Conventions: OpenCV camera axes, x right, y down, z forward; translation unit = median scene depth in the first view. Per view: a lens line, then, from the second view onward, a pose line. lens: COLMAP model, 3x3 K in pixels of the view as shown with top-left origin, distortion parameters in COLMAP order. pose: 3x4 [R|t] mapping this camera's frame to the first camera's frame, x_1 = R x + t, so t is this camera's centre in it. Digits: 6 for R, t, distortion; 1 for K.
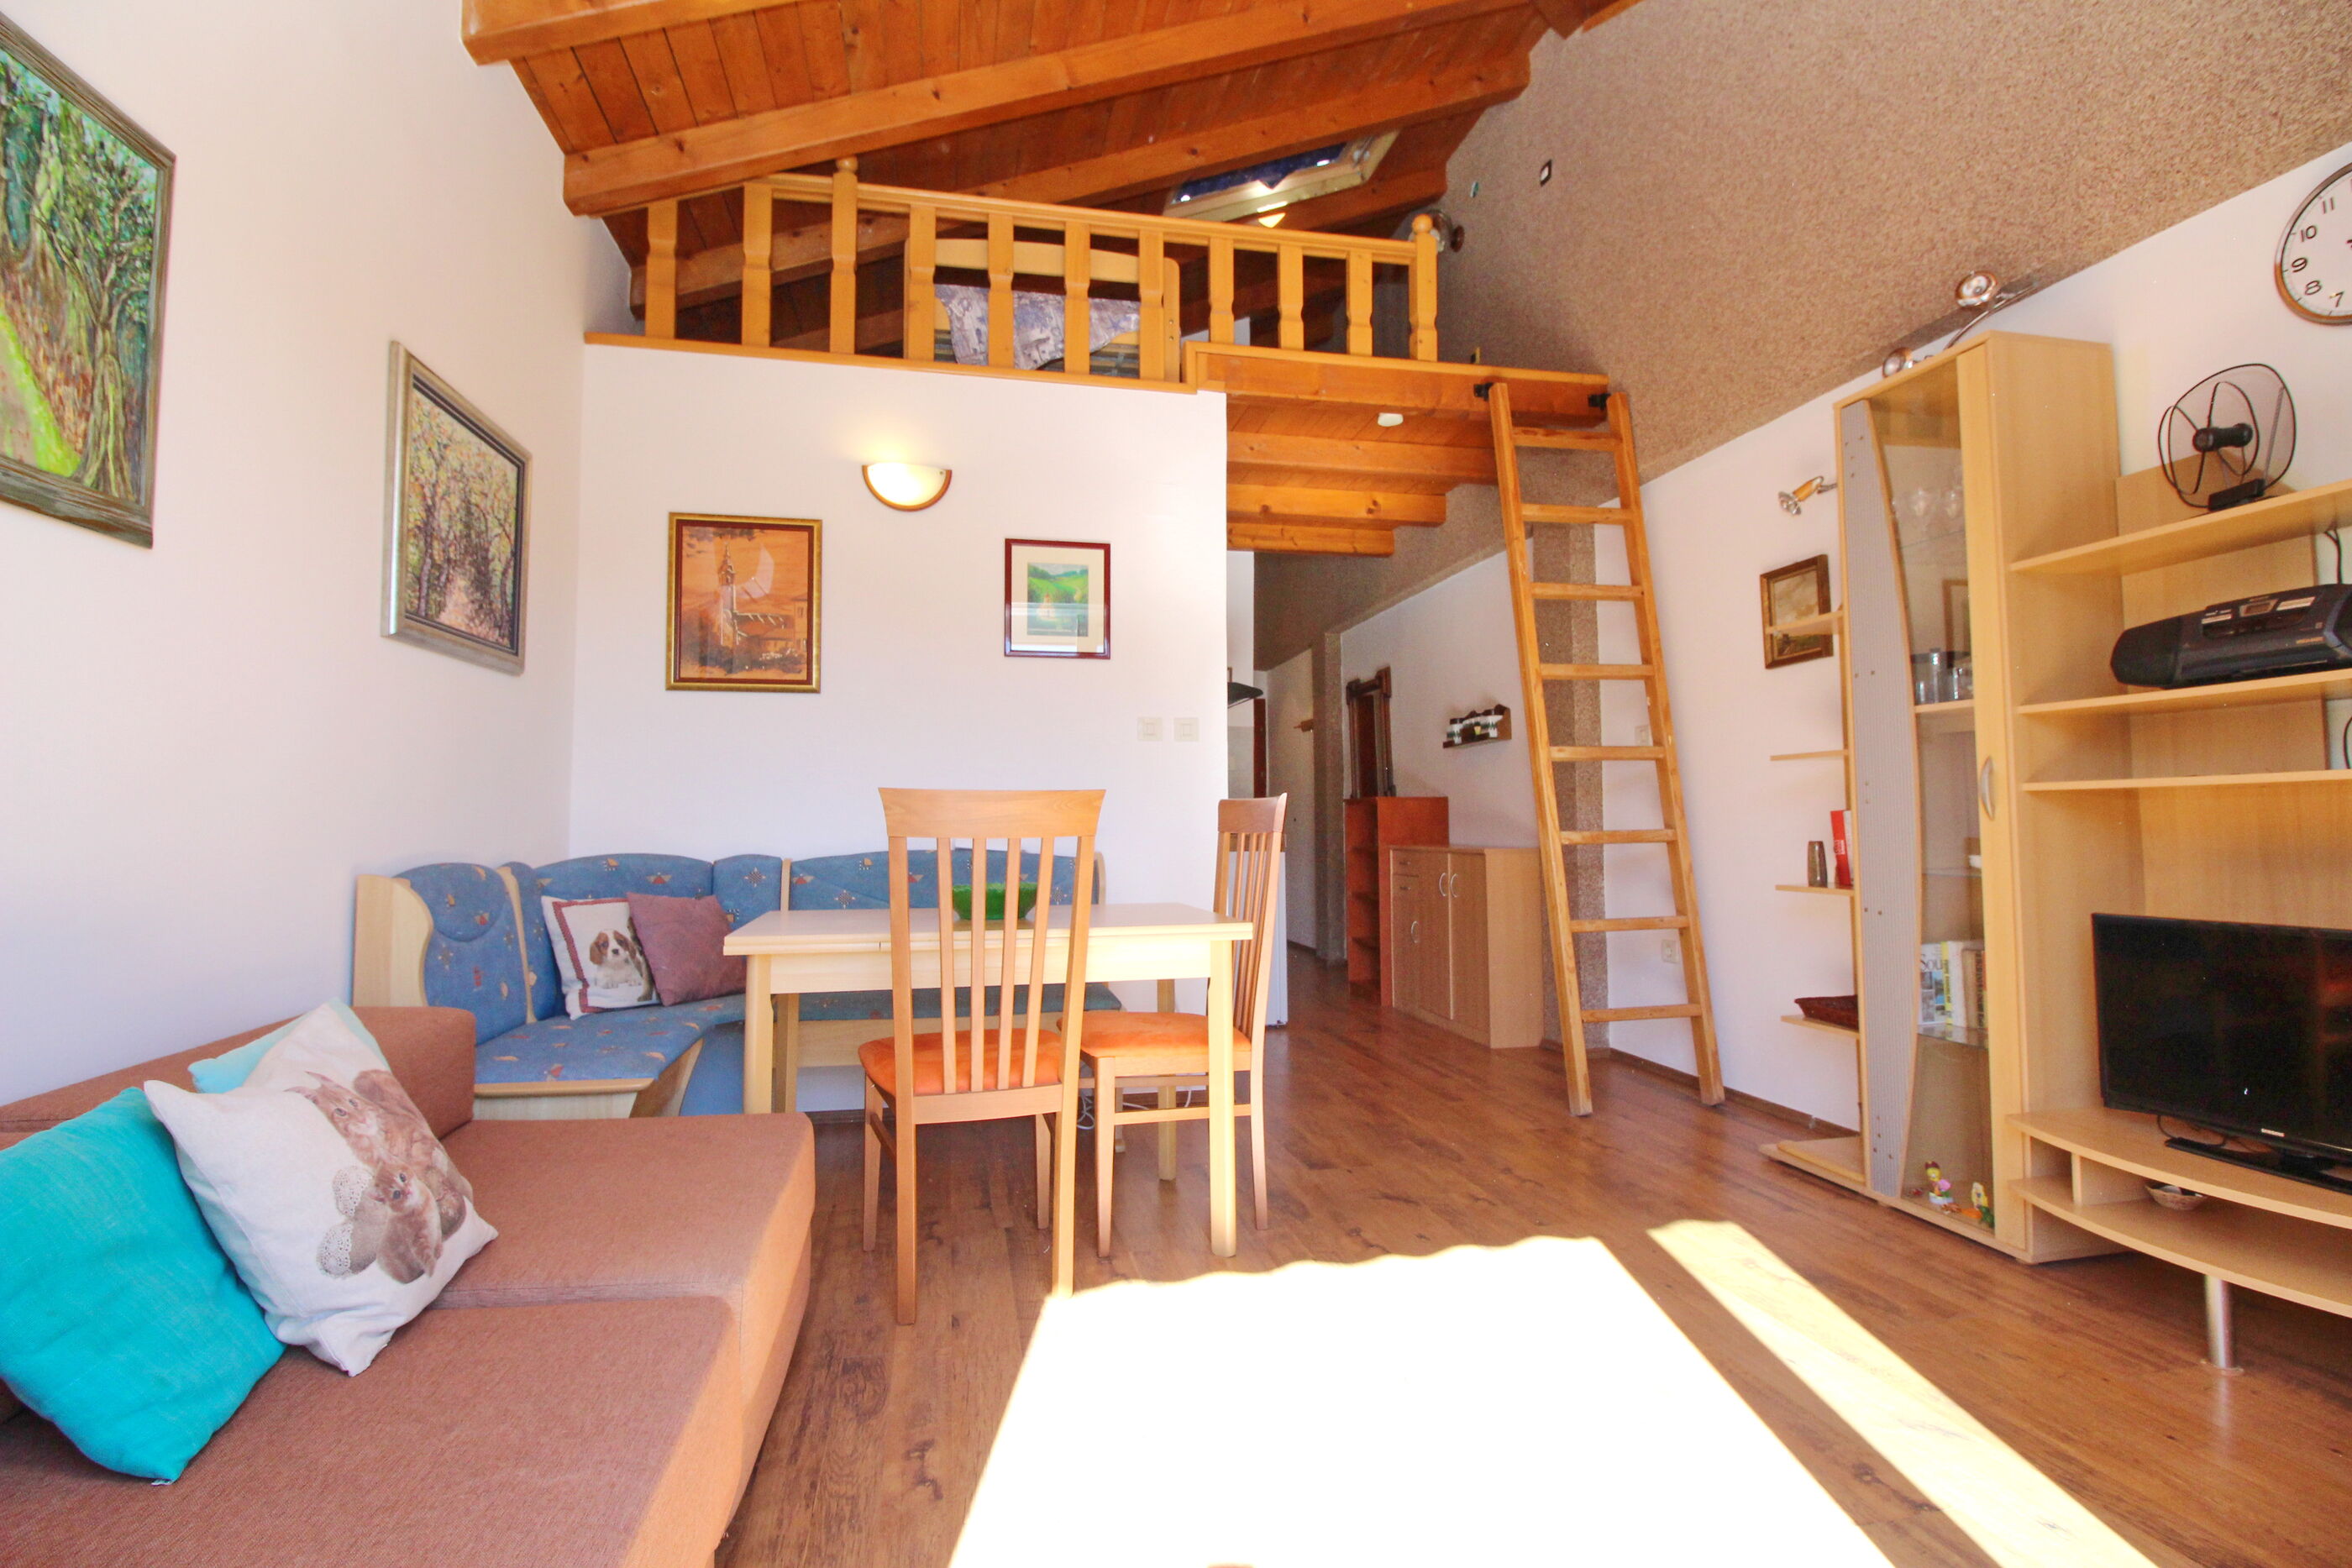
lens RADIAL K [[1108.3, 0, 1160.4], [0, 1108.3, 756.5], [0, 0, 1]] dist [-0.004350, -0.008660]
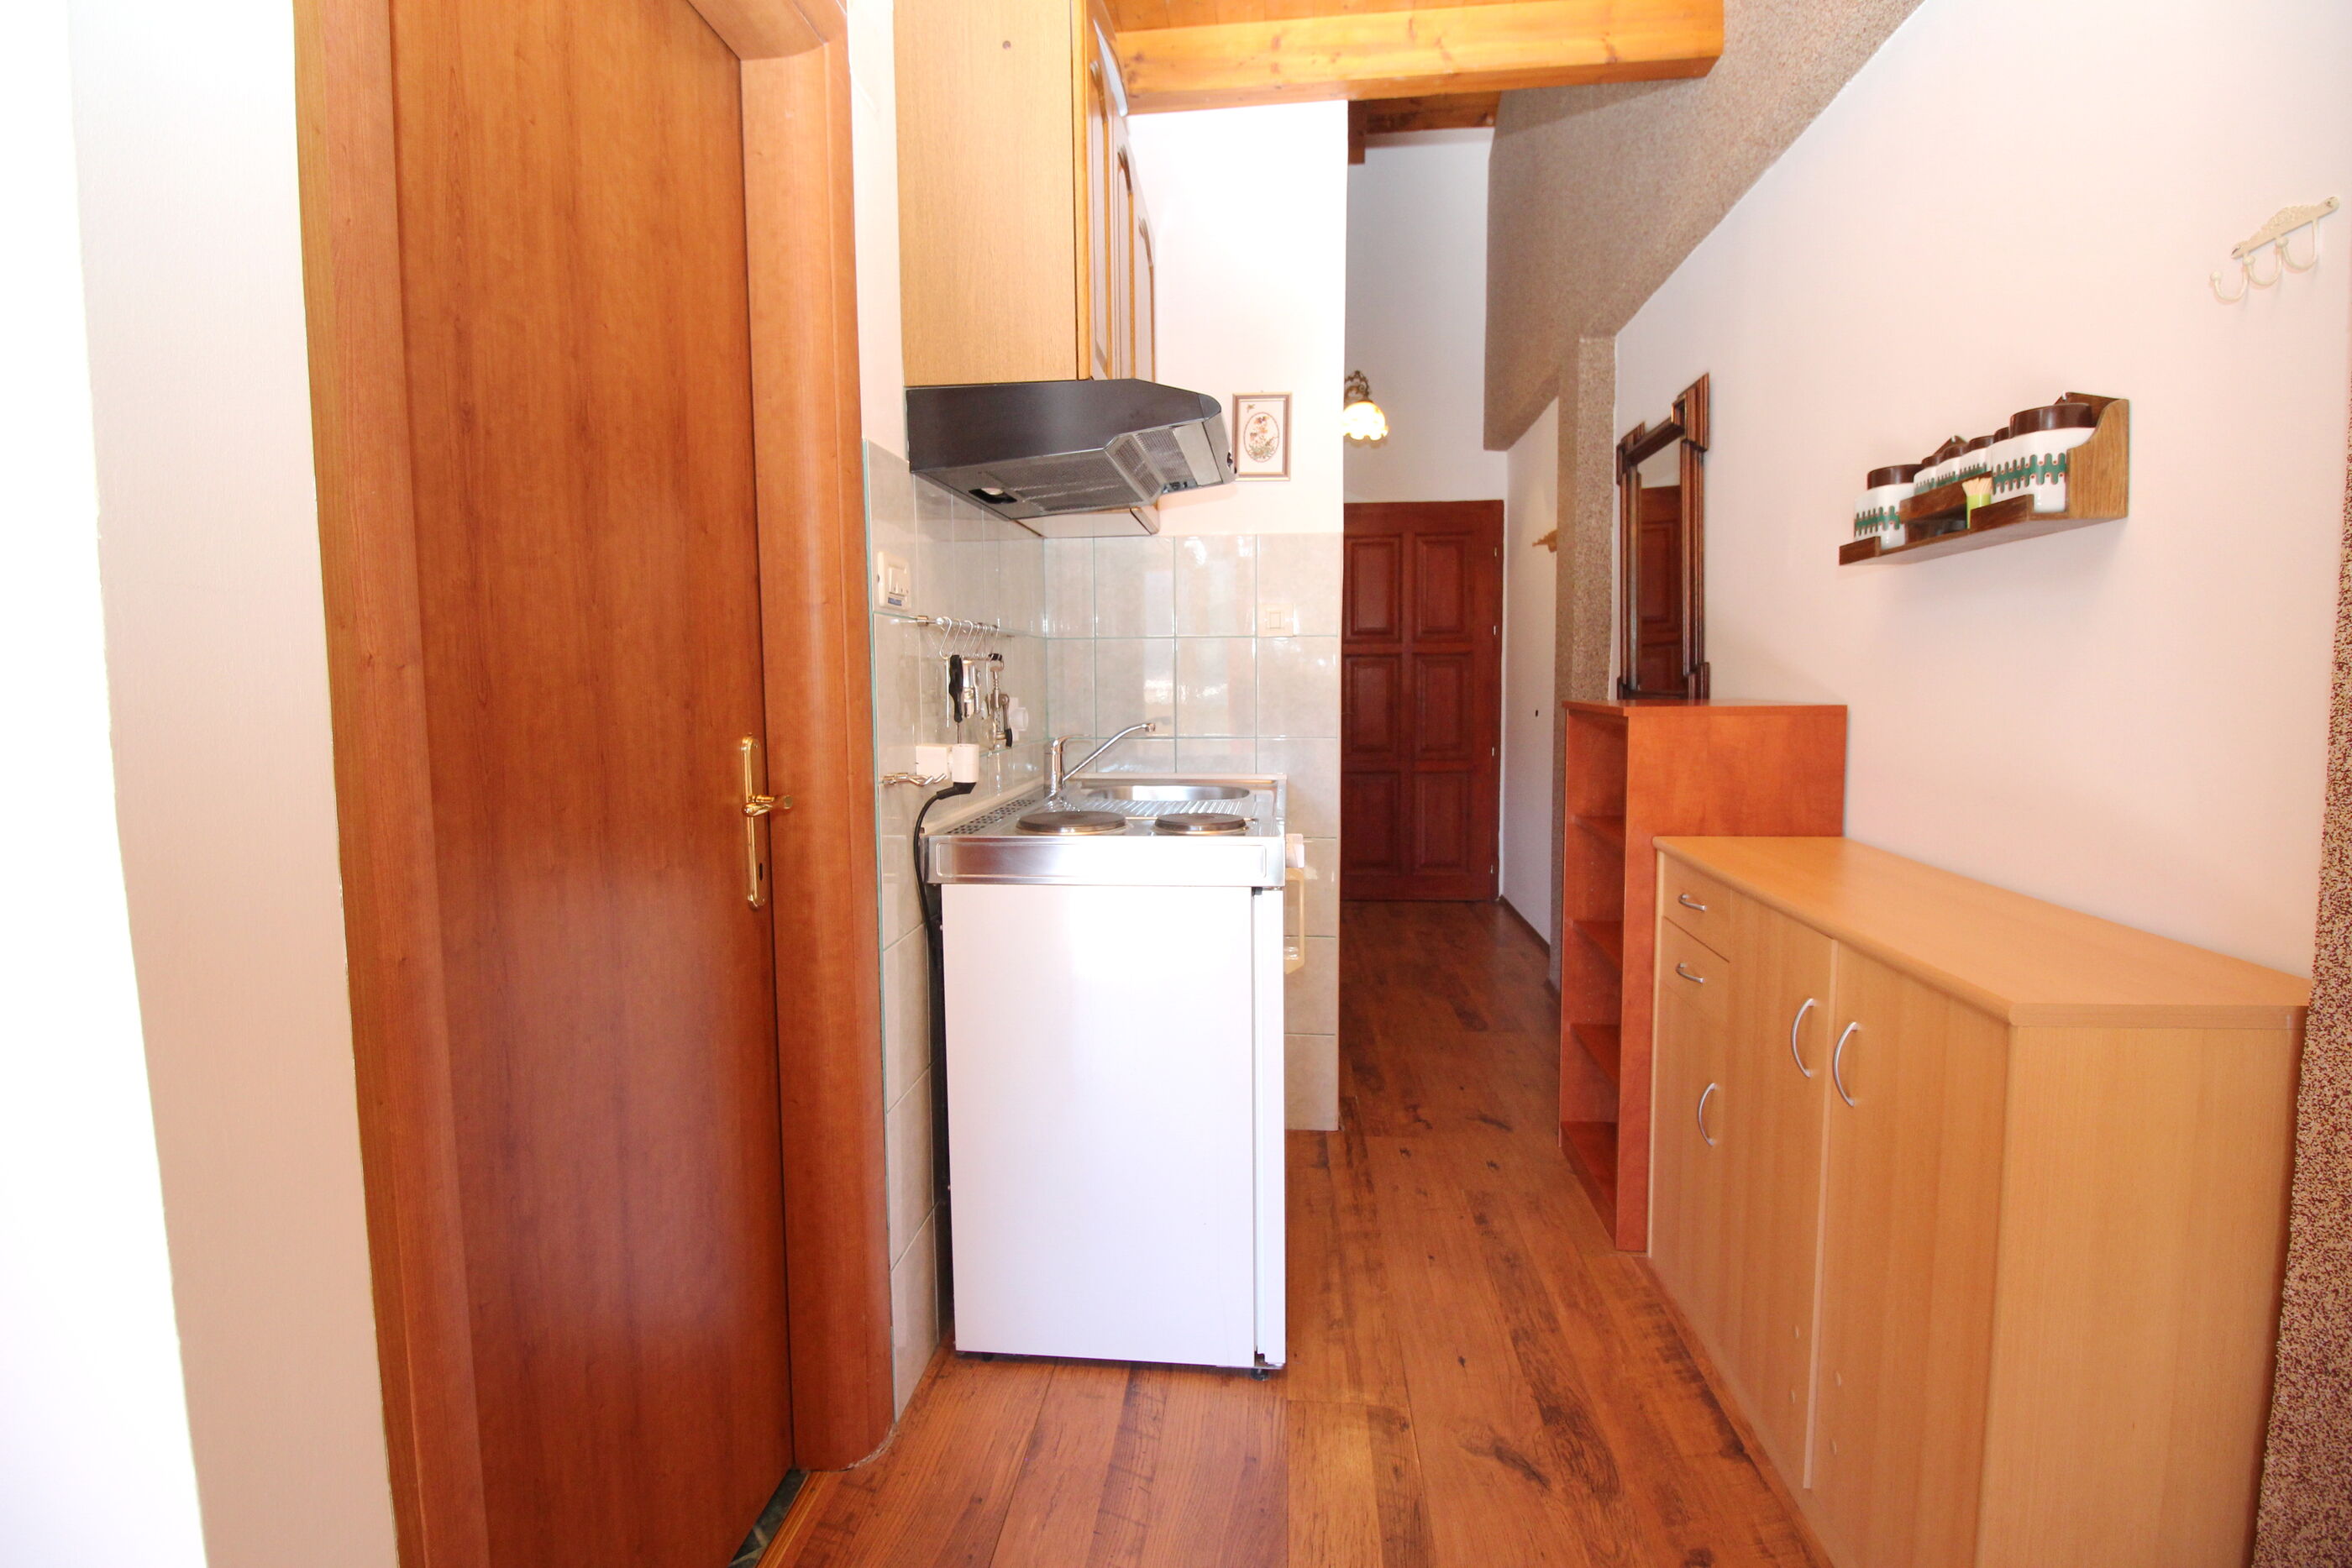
lens RADIAL K [[1108.3, 0, 1206.5], [0, 1108.3, 743.0], [0, 0, 1]] dist [-0.004350, -0.008660]
pose [[0.962794, 0.009938, -0.270055, 0.289942], [0.022318, 0.992986, 0.116108, 0.004491], [0.269315, -0.117815, 0.955819, 1.119529]]
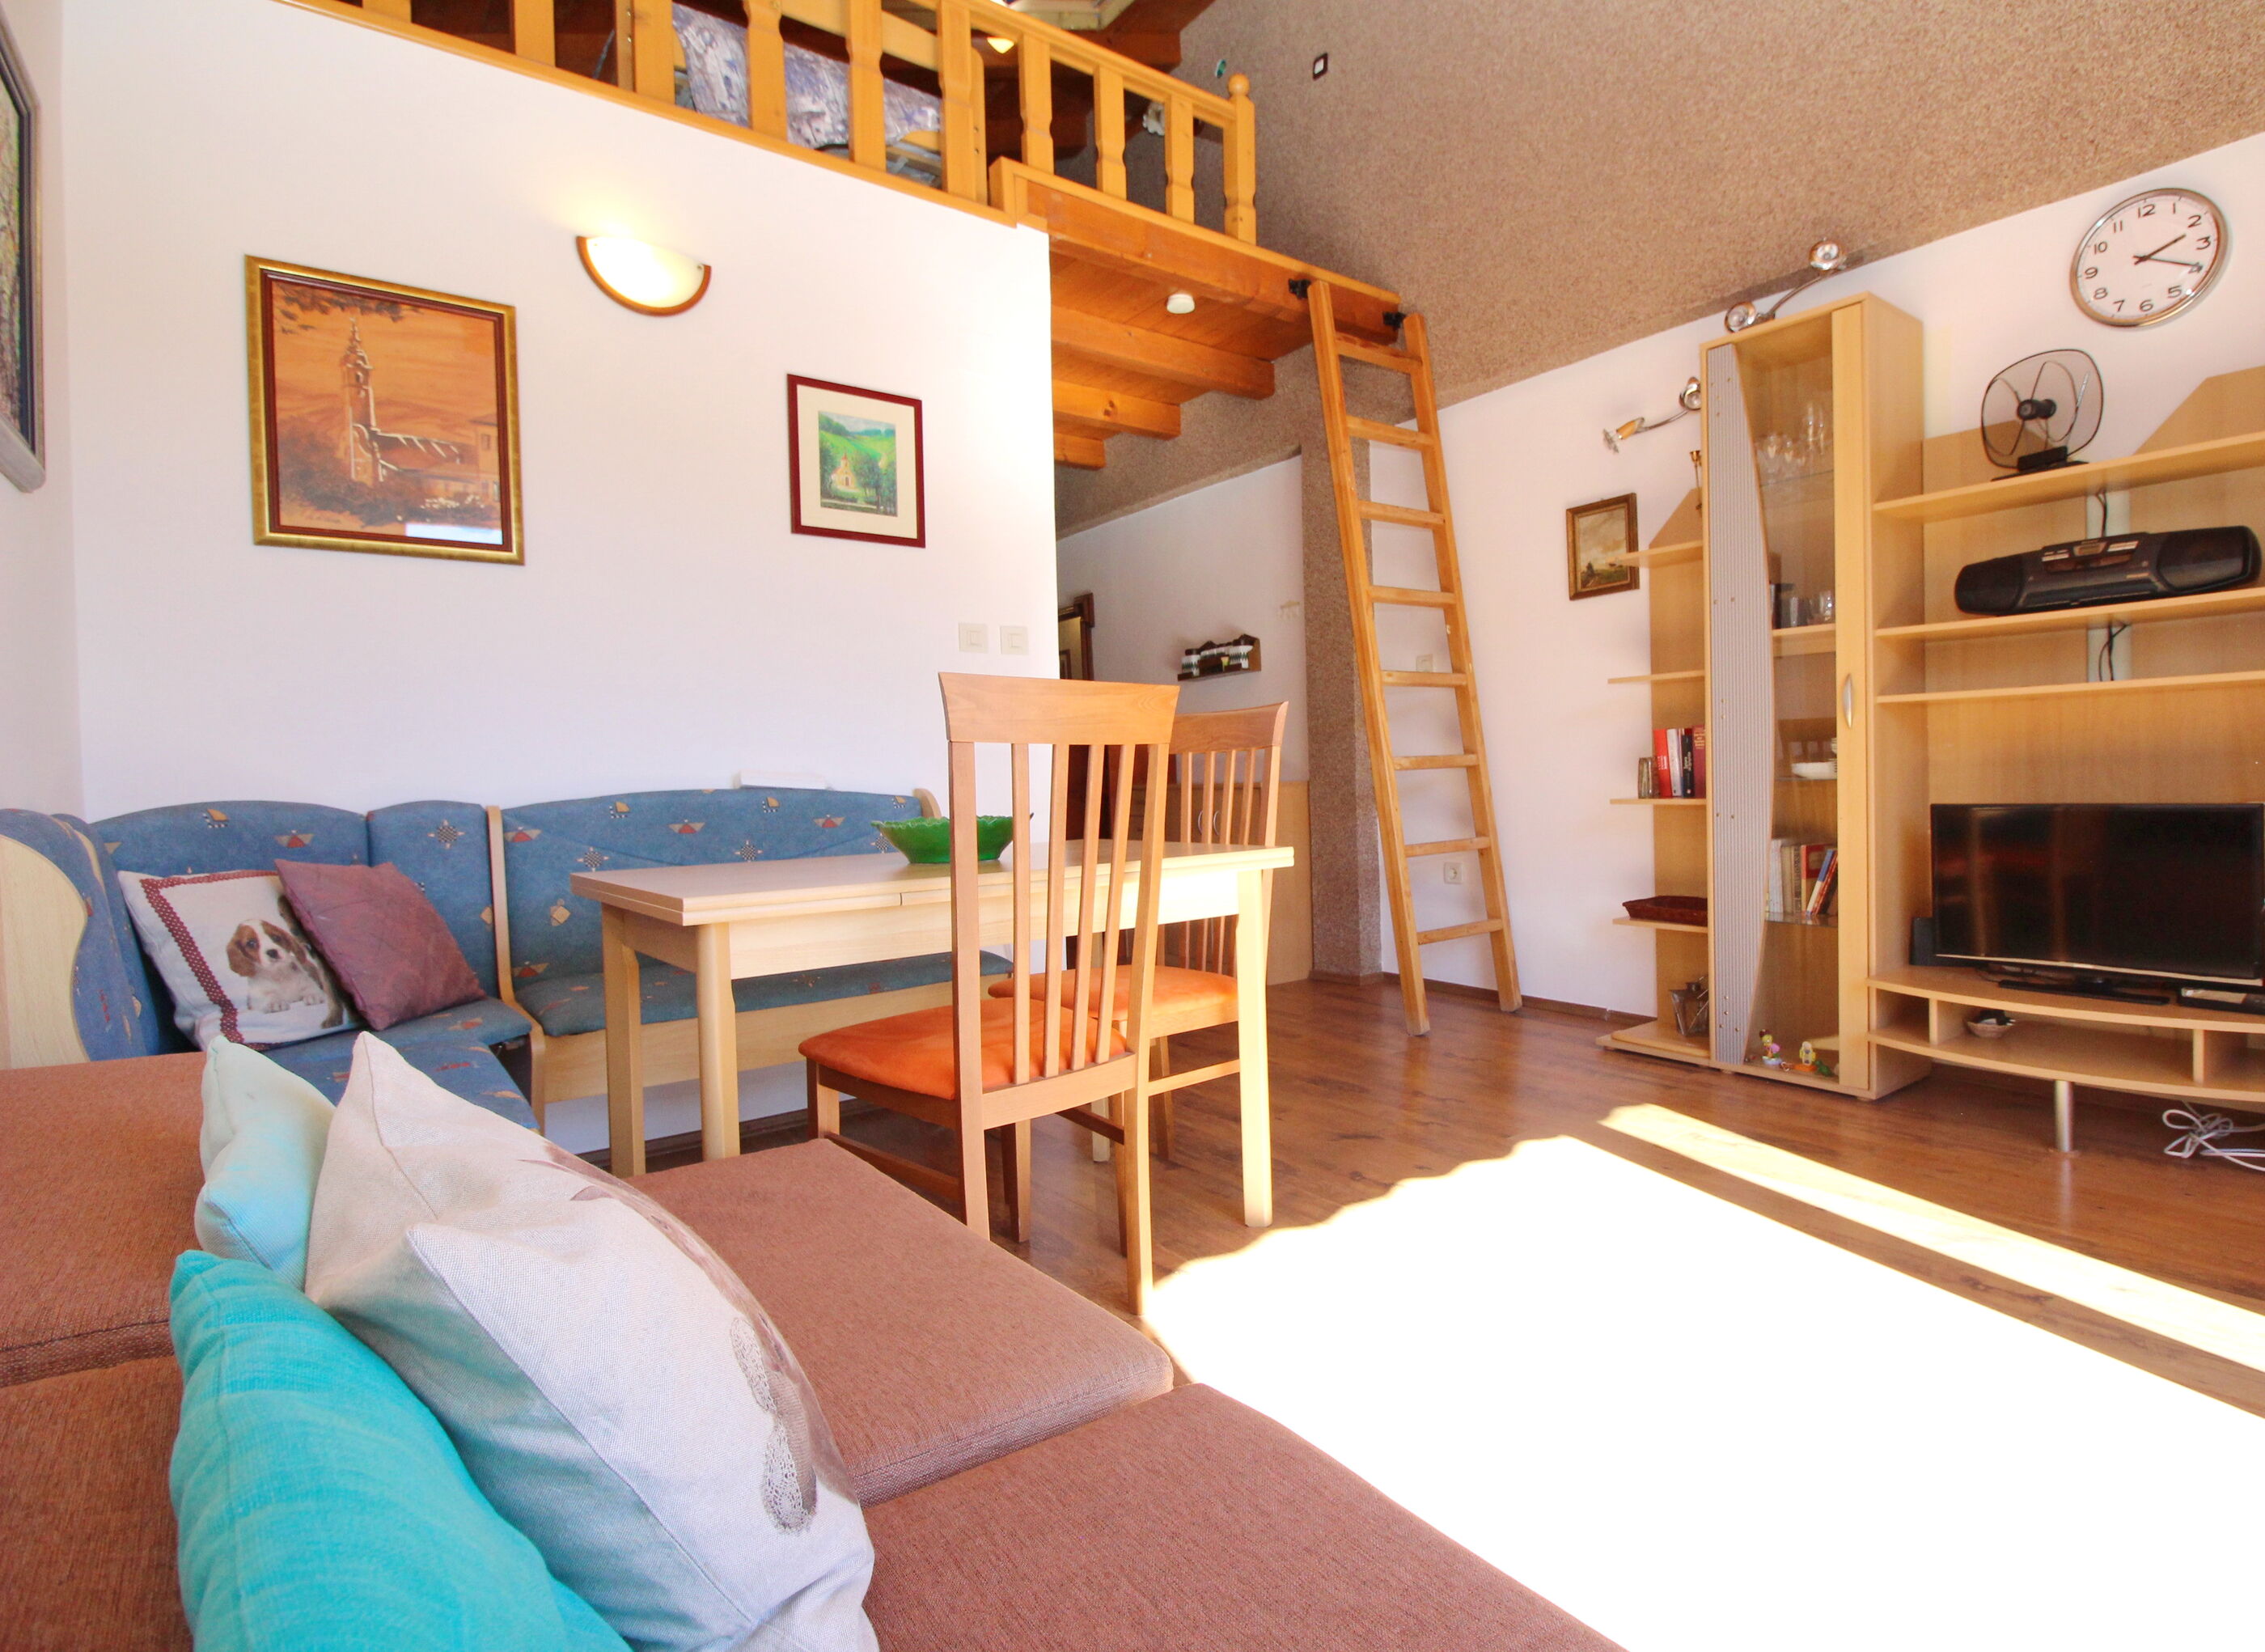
lens RADIAL K [[1168.3, 0, 1232.6], [0, 1168.3, 803.6], [0, 0, 1]] dist [-0.002402, -0.010140]
pose [[0.884359, -0.029160, 0.465896, -0.299993], [-0.007505, 0.997030, 0.076651, 0.036466], [-0.466748, -0.071284, 0.881513, 0.170525]]
